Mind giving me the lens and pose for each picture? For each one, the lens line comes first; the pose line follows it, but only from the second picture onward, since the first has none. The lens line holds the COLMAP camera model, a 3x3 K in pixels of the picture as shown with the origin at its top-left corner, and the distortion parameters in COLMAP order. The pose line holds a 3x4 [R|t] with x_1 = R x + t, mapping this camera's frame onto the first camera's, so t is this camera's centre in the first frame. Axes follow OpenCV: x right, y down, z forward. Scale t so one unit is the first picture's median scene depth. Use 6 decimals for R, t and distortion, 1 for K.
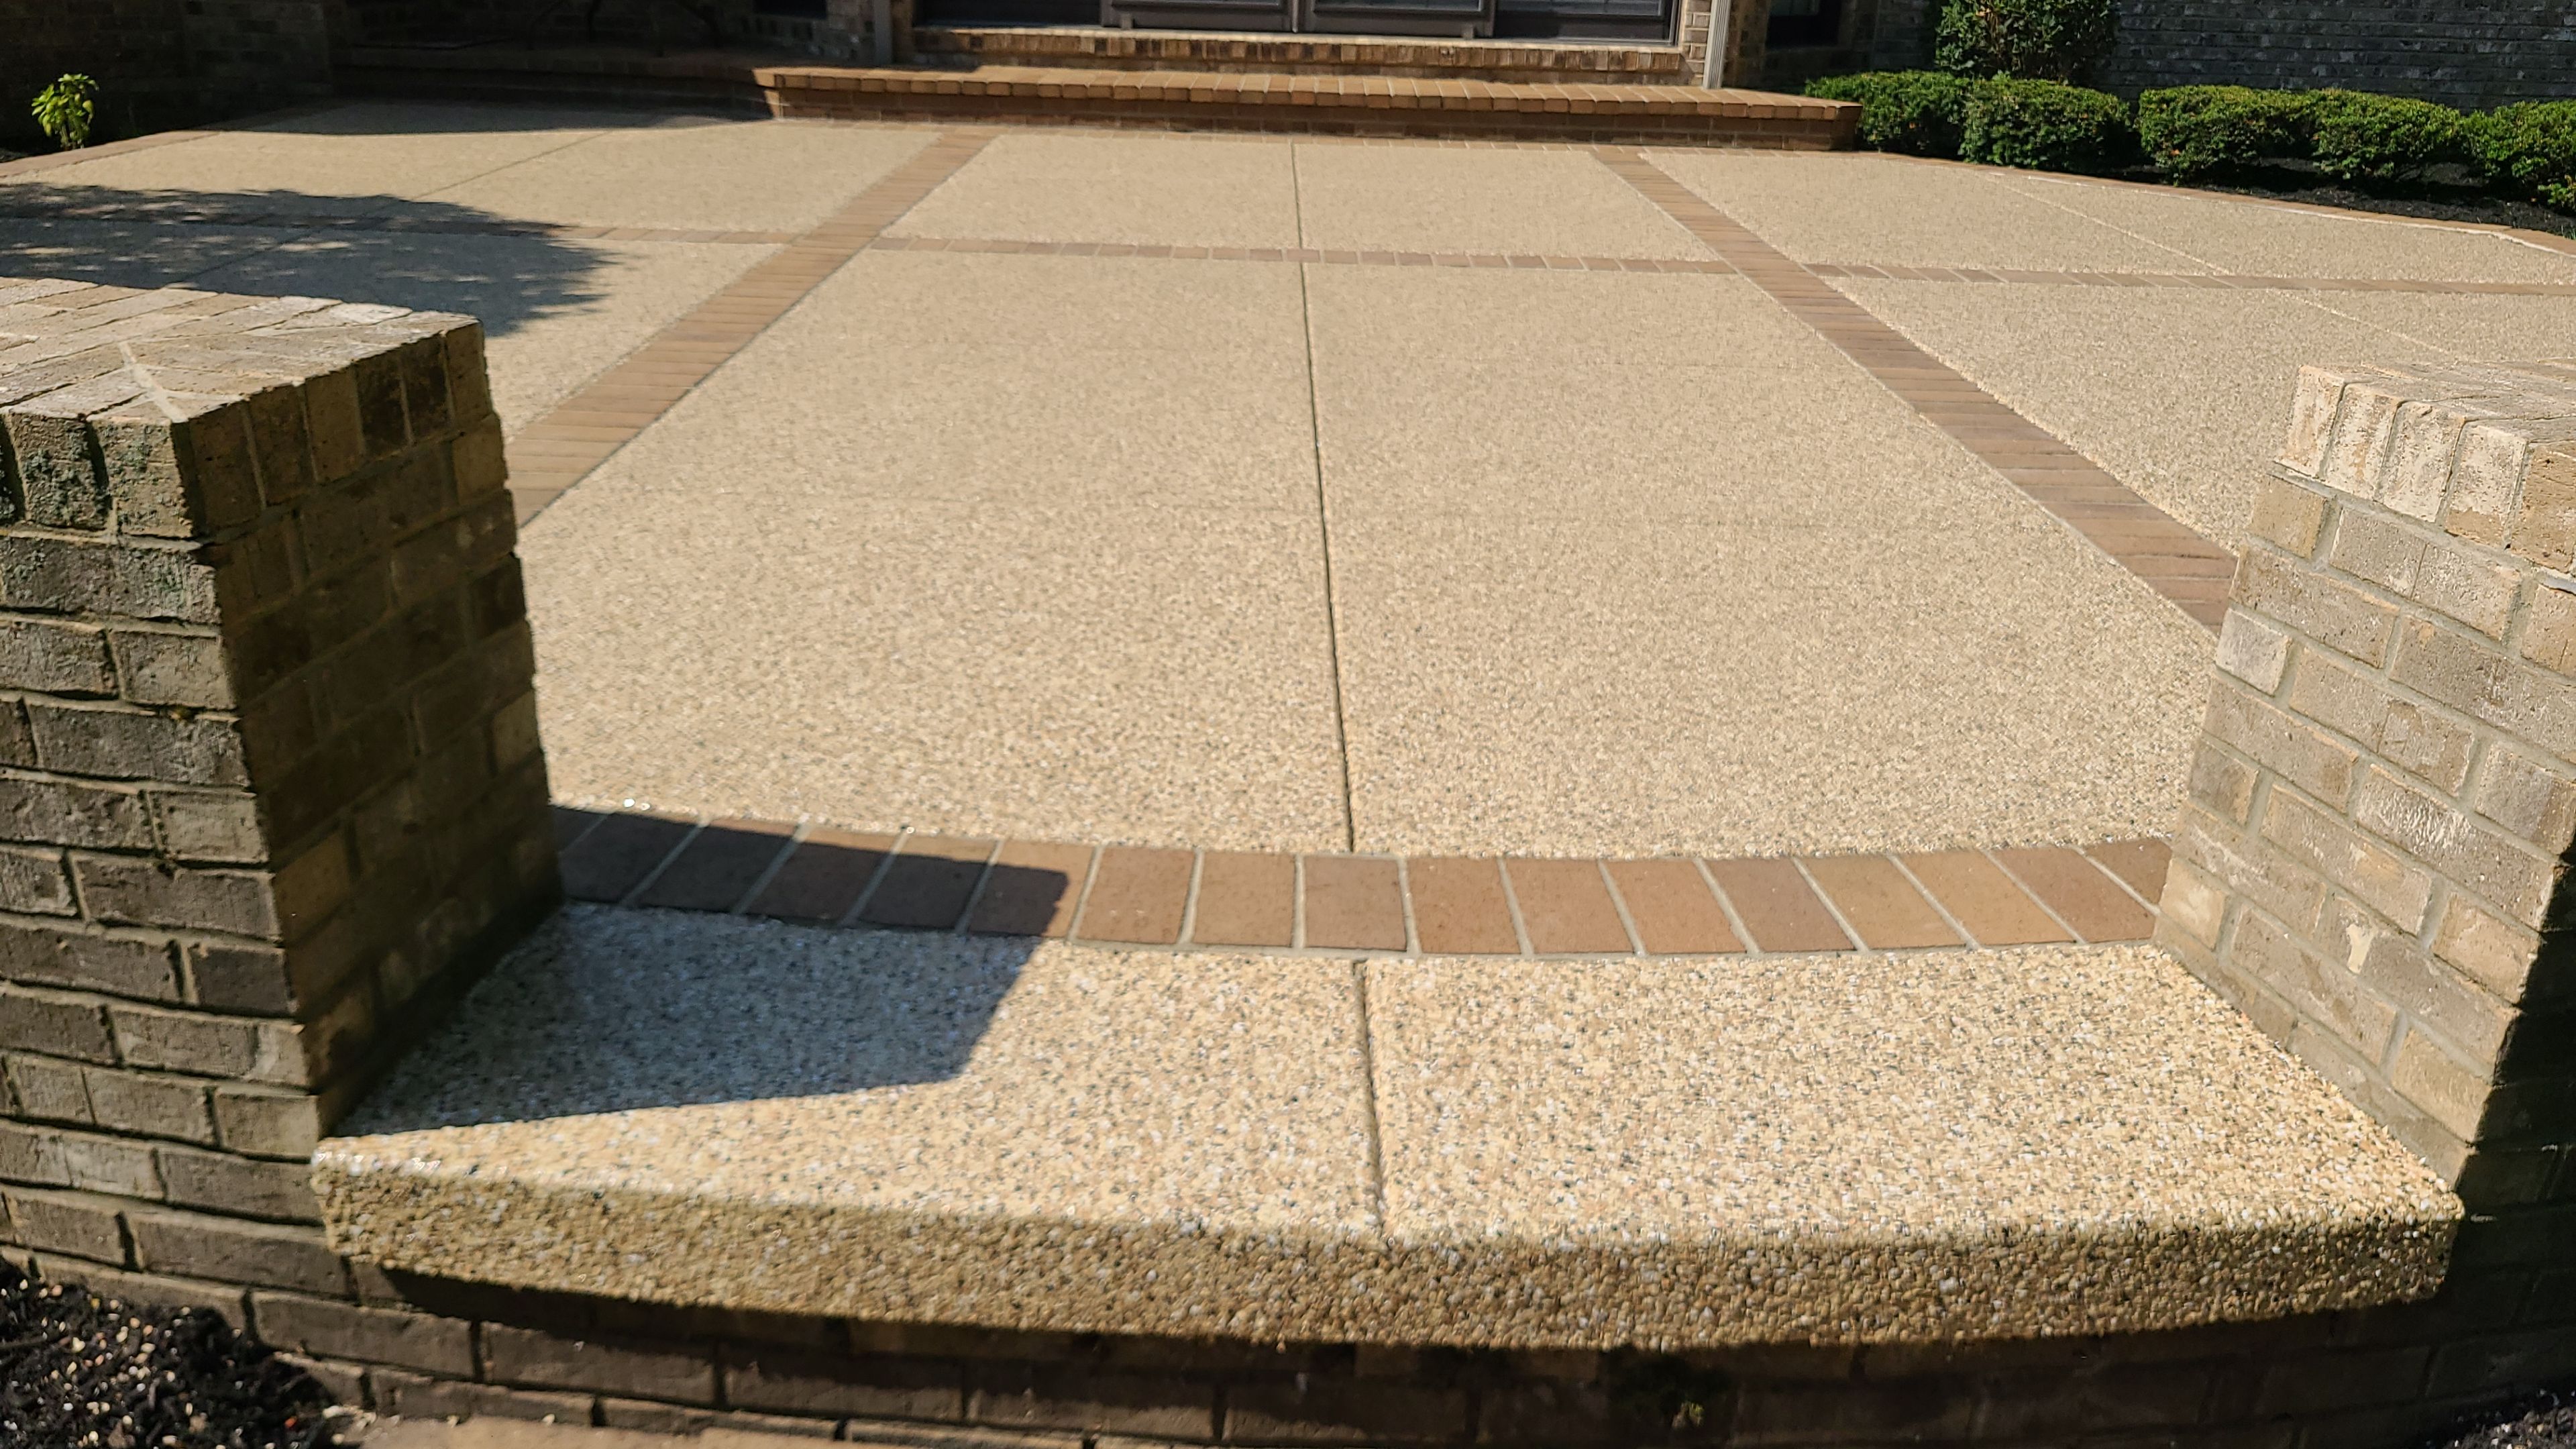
lens RADIAL K [[1945.0, 0, 1285.0], [0, 1945.0, 725.6], [0, 0, 1]] dist [0.031918, -0.019631]
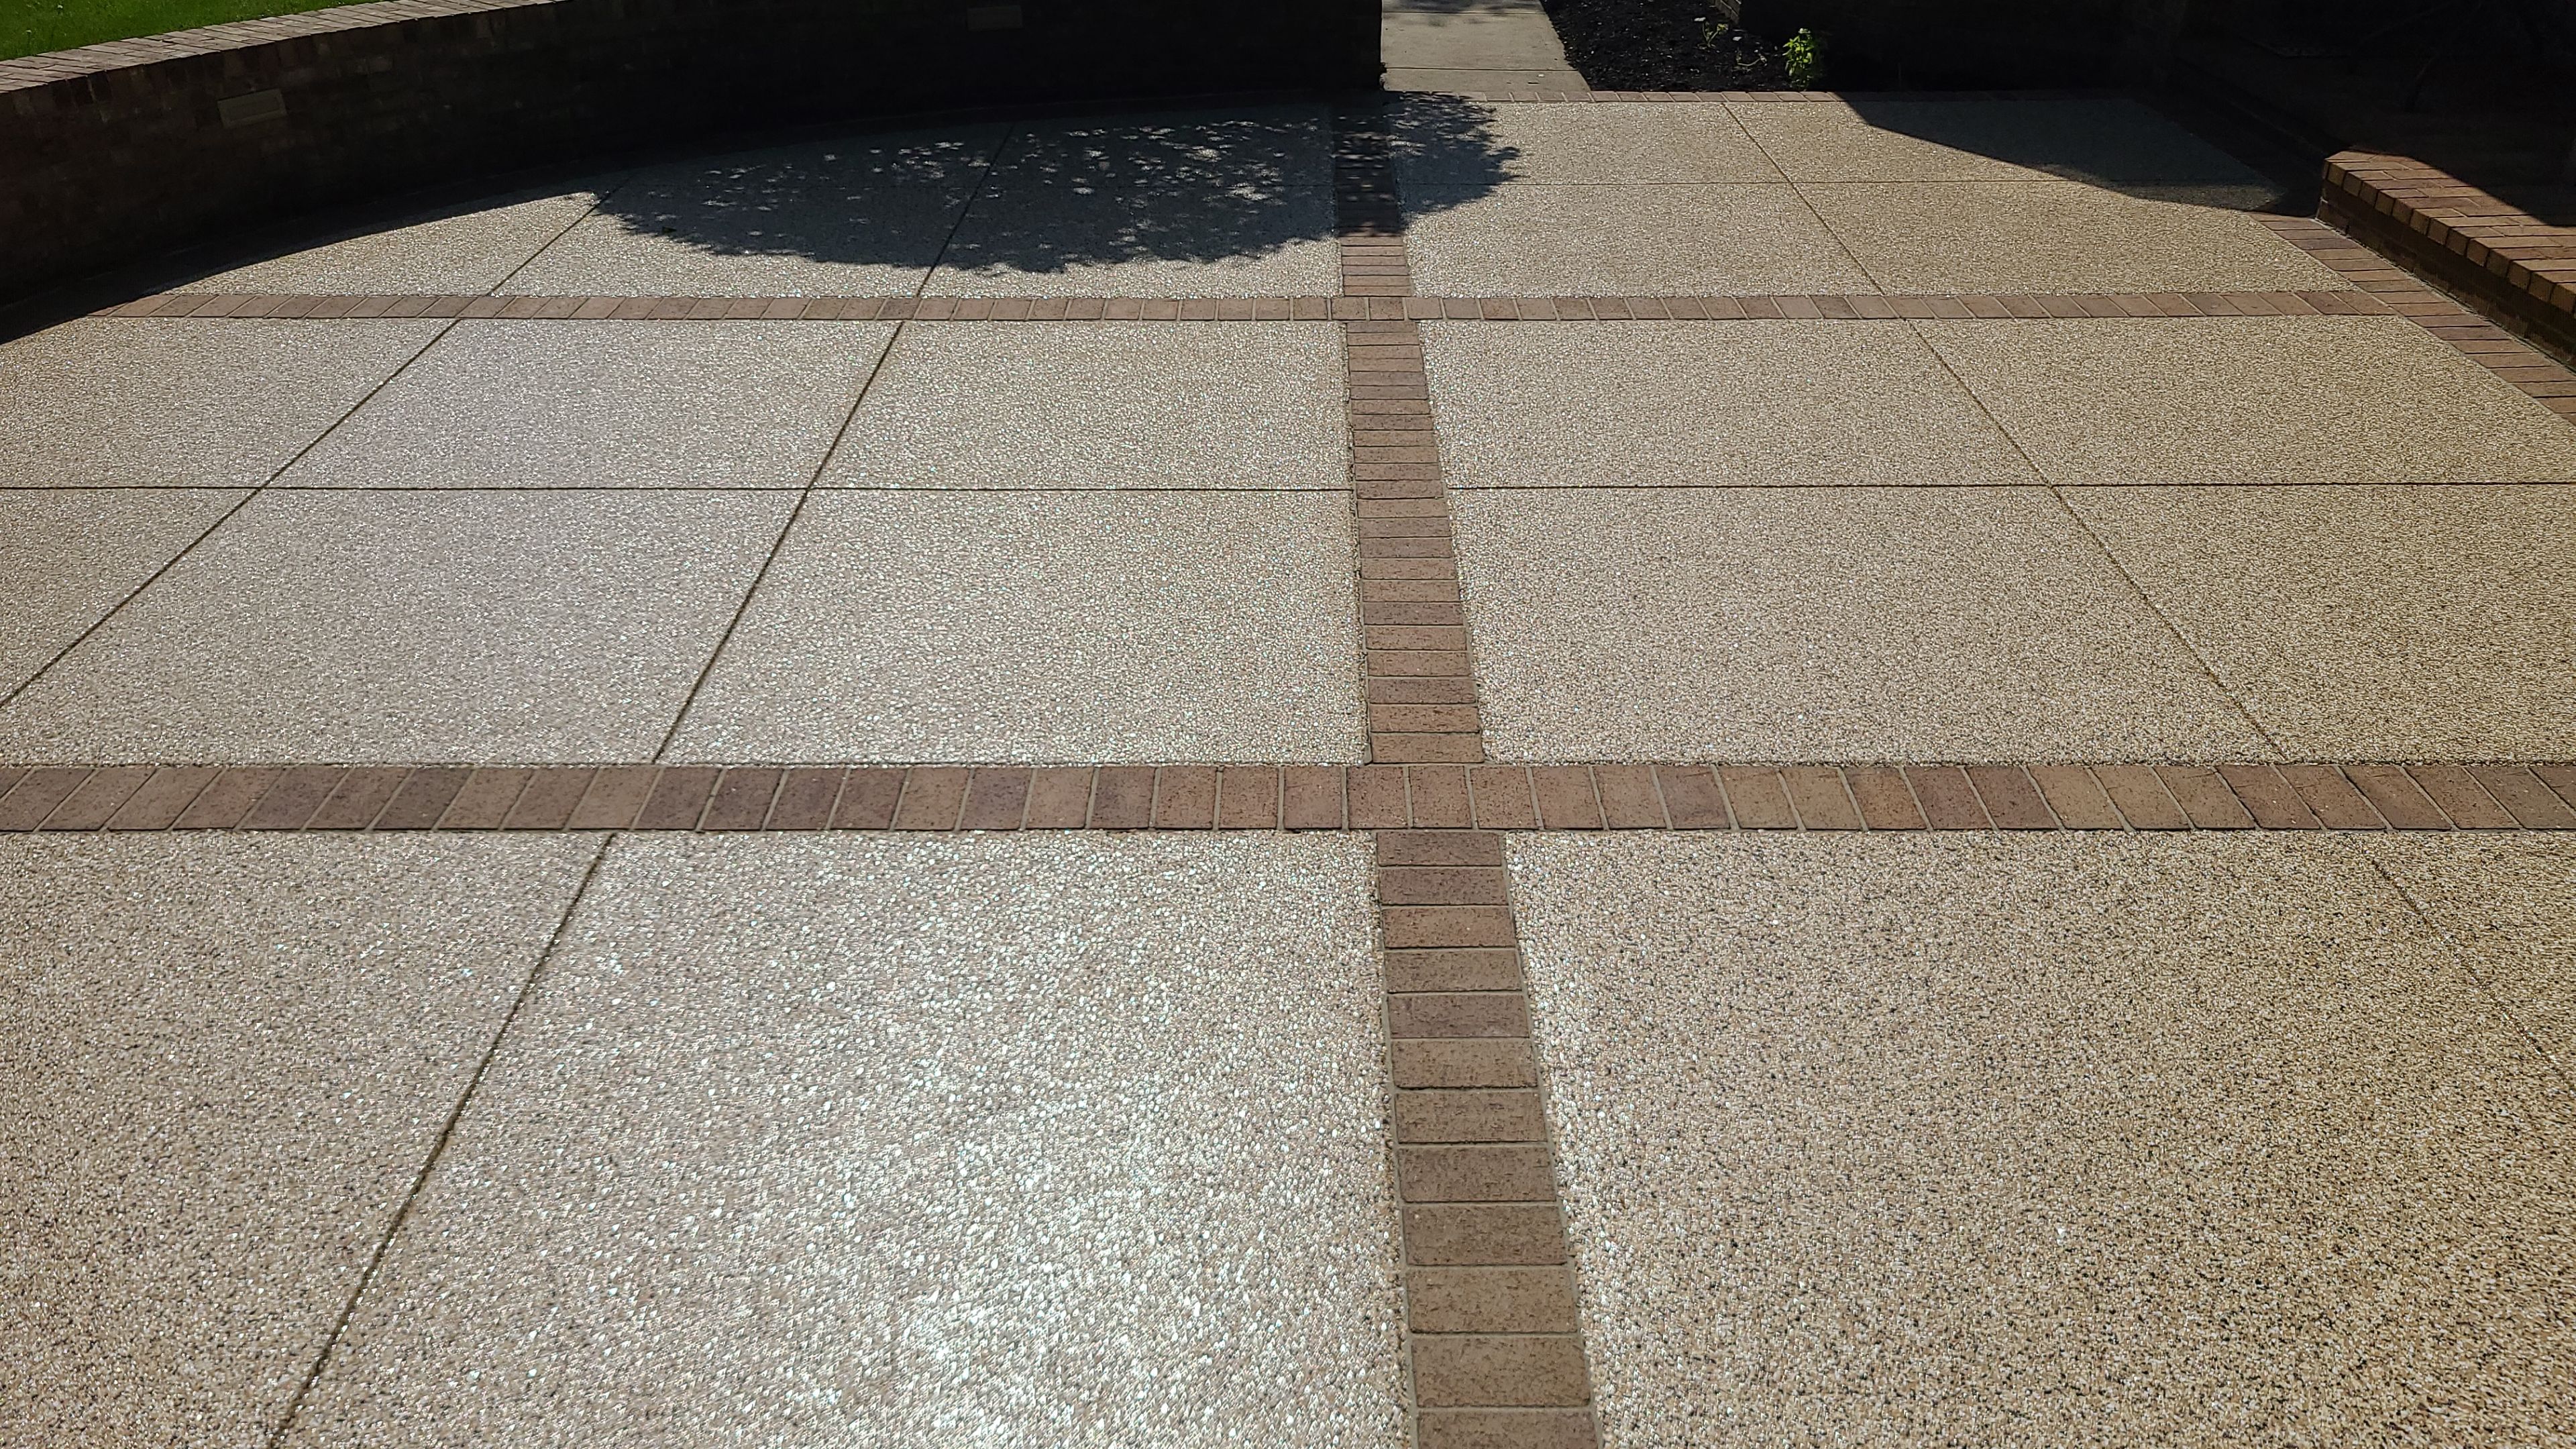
lens RADIAL K [[1972.8, 0, 1265.1], [0, 1972.8, 733.5], [0, 0, 1]] dist [0.019408, -0.008663]
pose [[-0.006019, 0.467952, -0.883733, 0.480802], [-0.386269, 0.814068, 0.433694, -0.307788], [0.922367, 0.343969, 0.175855, 0.532170]]
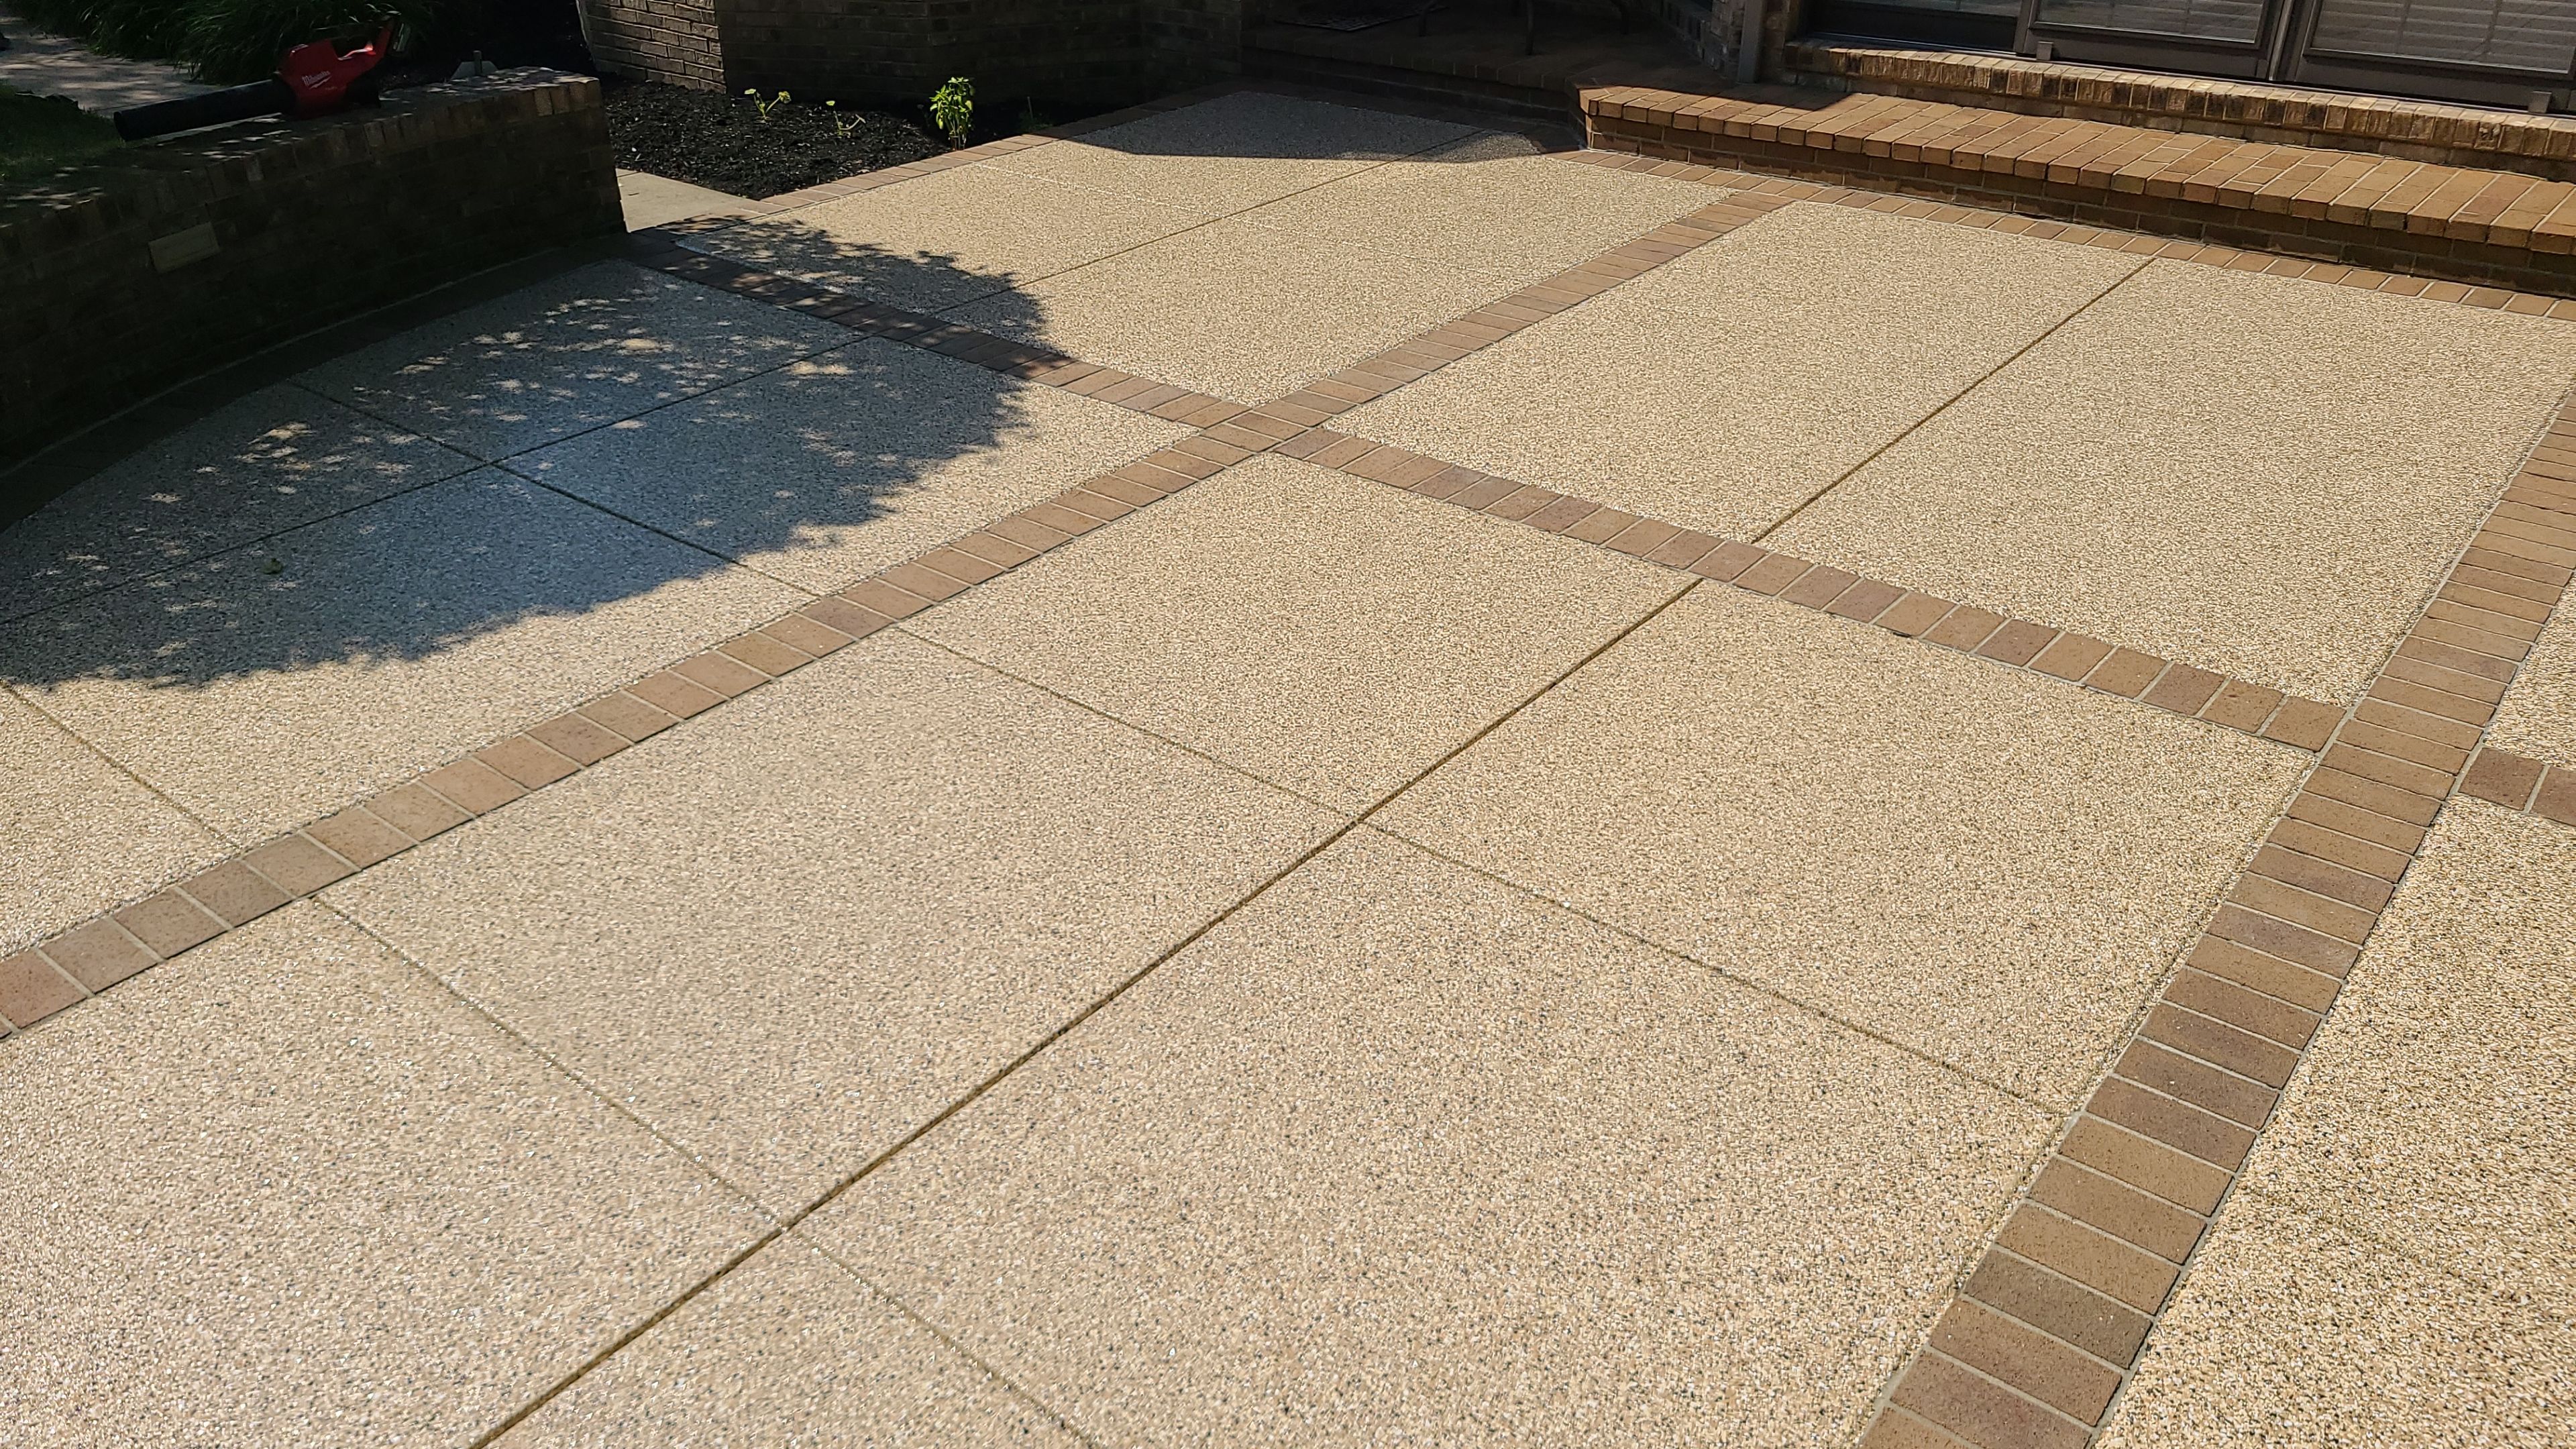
lens RADIAL K [[1945.0, 0, 1285.0], [0, 1945.0, 725.6], [0, 0, 1]] dist [0.031918, -0.019631]
pose [[0.778759, 0.274598, -0.564031, 0.203570], [-0.209582, 0.961331, 0.178653, -0.176915], [0.591278, -0.020917, 0.806196, 0.175024]]
